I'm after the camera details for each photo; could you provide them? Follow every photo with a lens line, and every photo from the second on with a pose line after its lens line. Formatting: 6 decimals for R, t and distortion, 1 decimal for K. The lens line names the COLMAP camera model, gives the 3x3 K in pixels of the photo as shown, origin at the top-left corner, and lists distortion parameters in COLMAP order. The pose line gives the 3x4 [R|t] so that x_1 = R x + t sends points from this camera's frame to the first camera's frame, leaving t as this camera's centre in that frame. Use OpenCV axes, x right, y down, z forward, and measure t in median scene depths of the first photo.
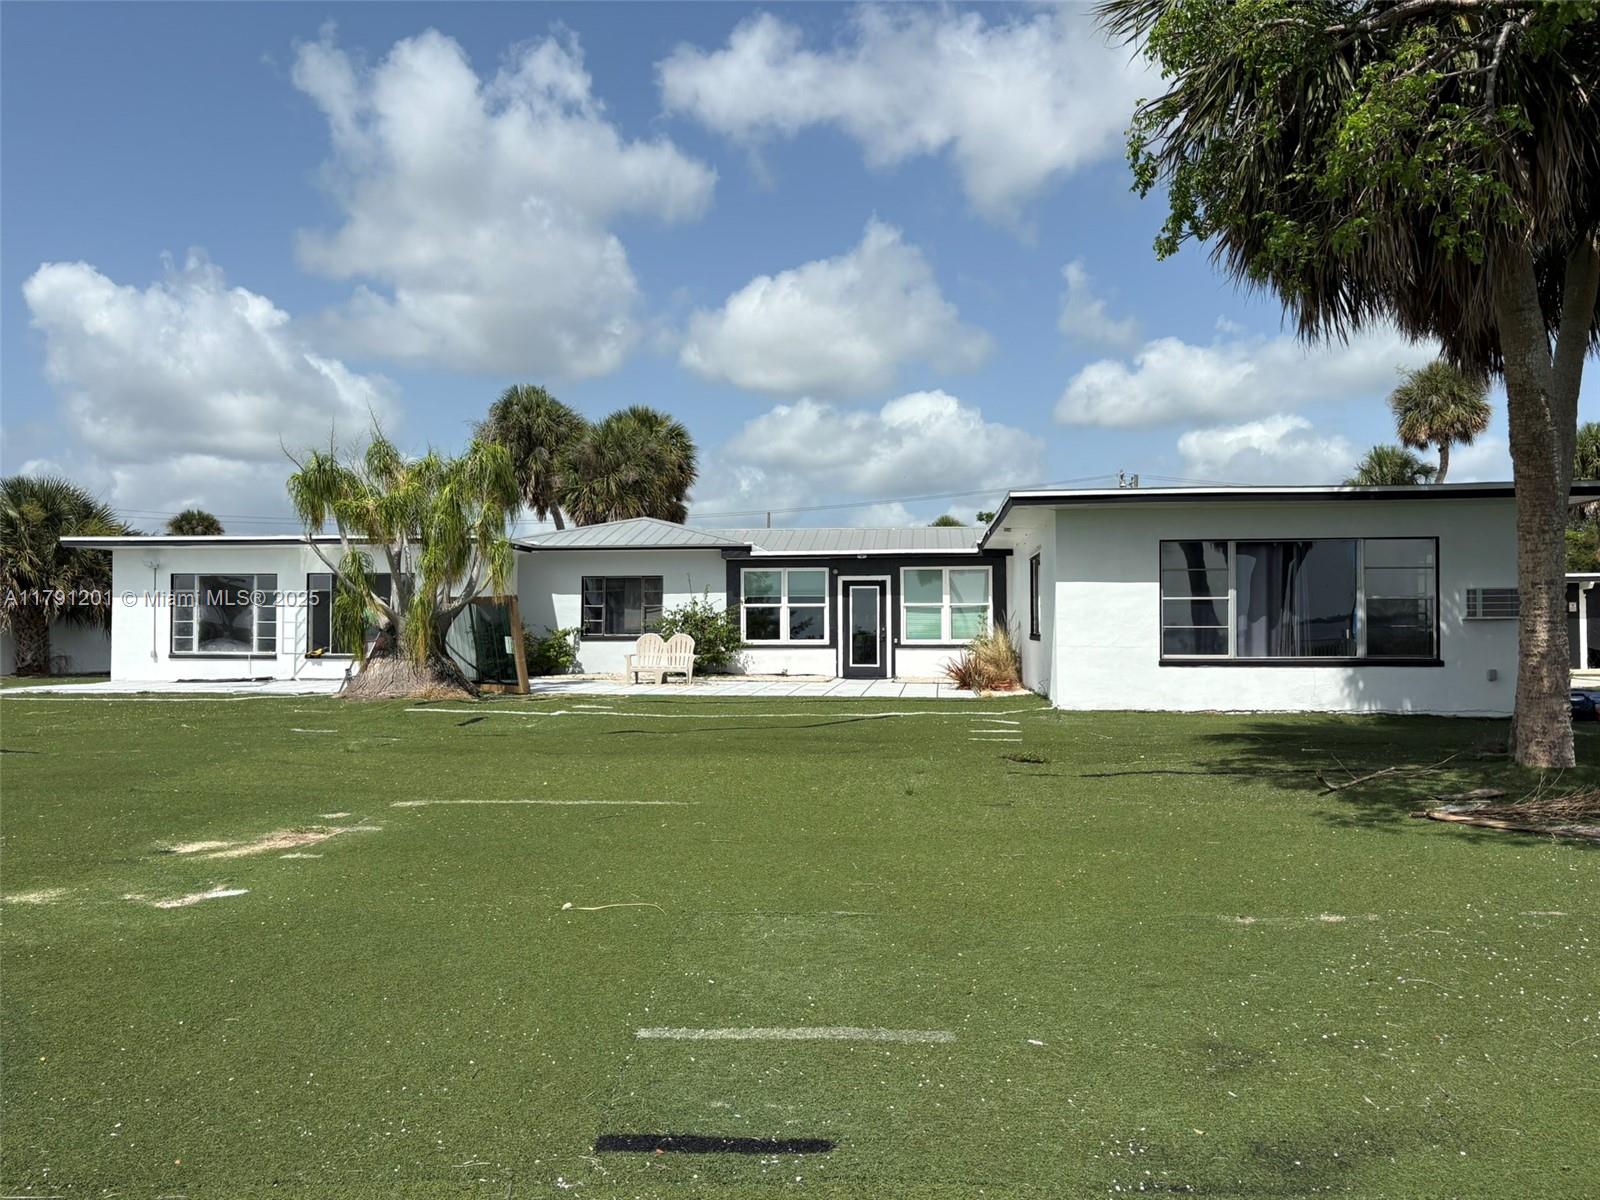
lens RADIAL K [[1210.3, 0, 807.4], [0, 1210.3, 580.2], [0, 0, 1]] dist [0.084139, -0.063401]
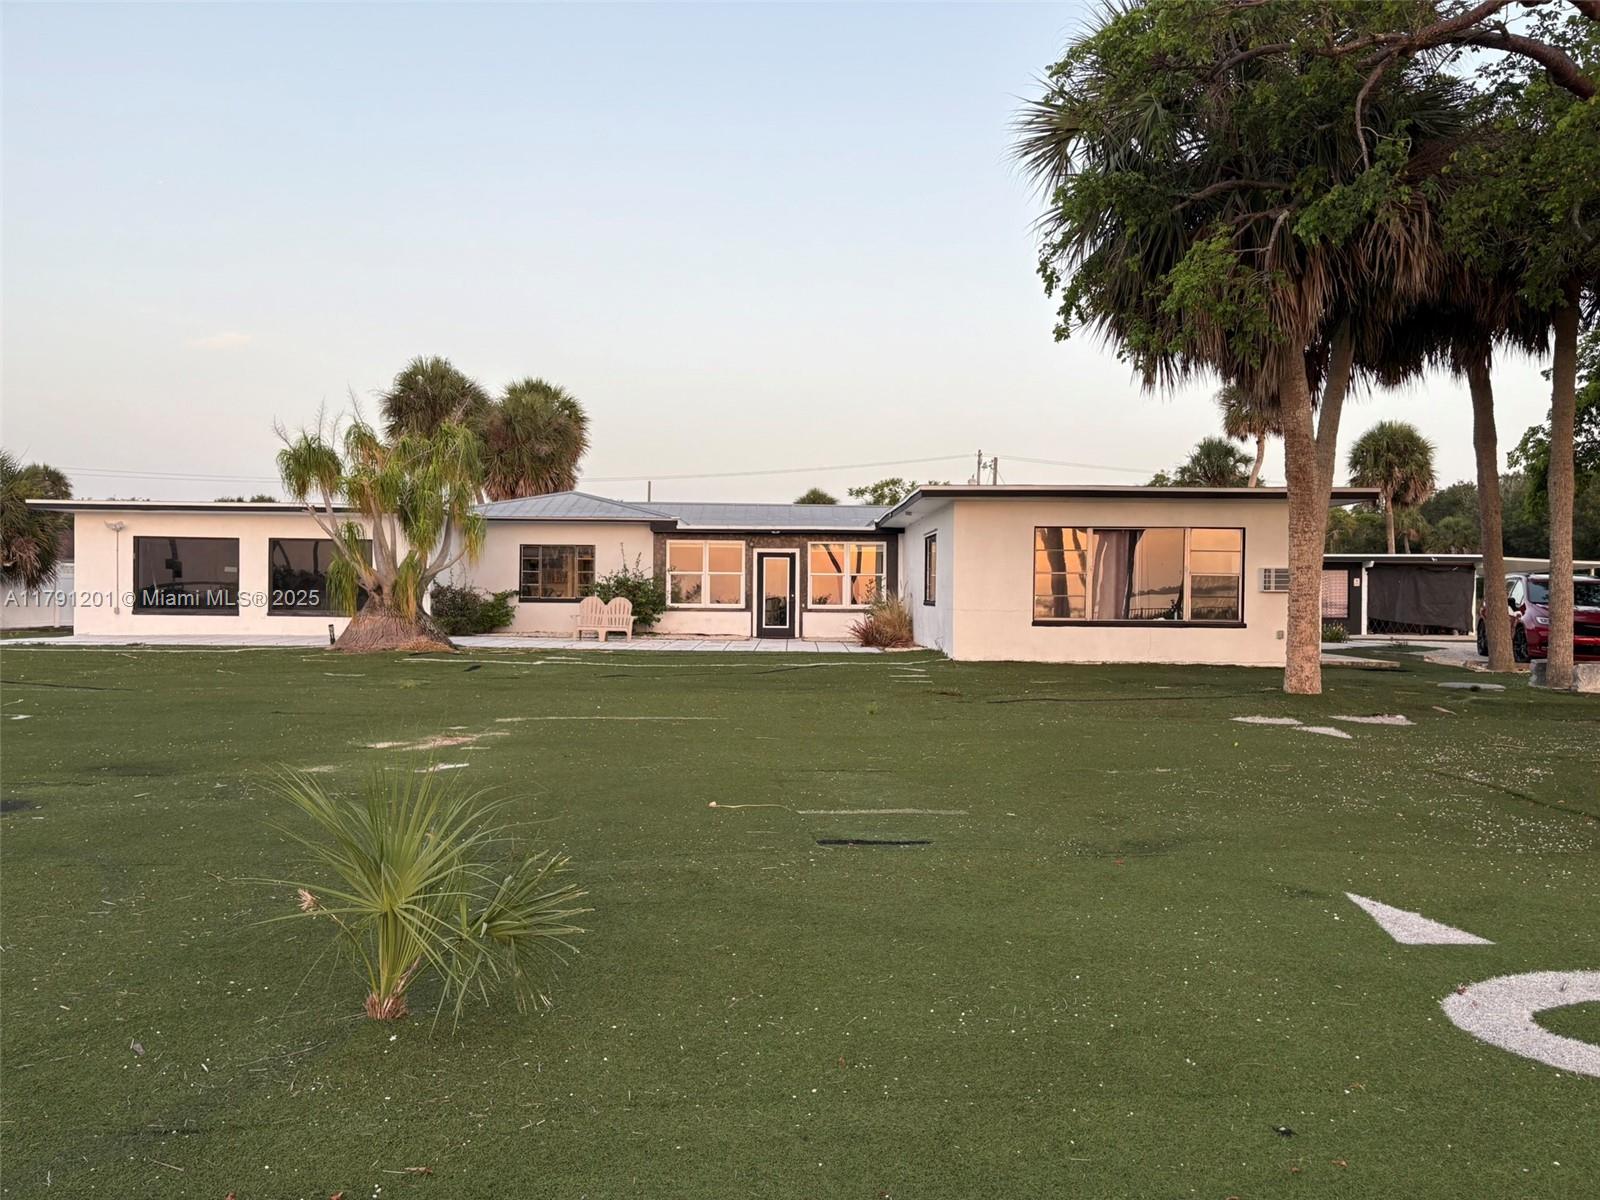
lens RADIAL K [[1210.3, 0, 807.4], [0, 1210.3, 580.2], [0, 0, 1]] dist [0.084139, -0.063401]
pose [[0.992715, 0.012367, 0.119847, -0.062396], [-0.015648, 0.999527, 0.026470, -0.004515], [-0.119463, -0.028153, 0.992439, -0.142964]]
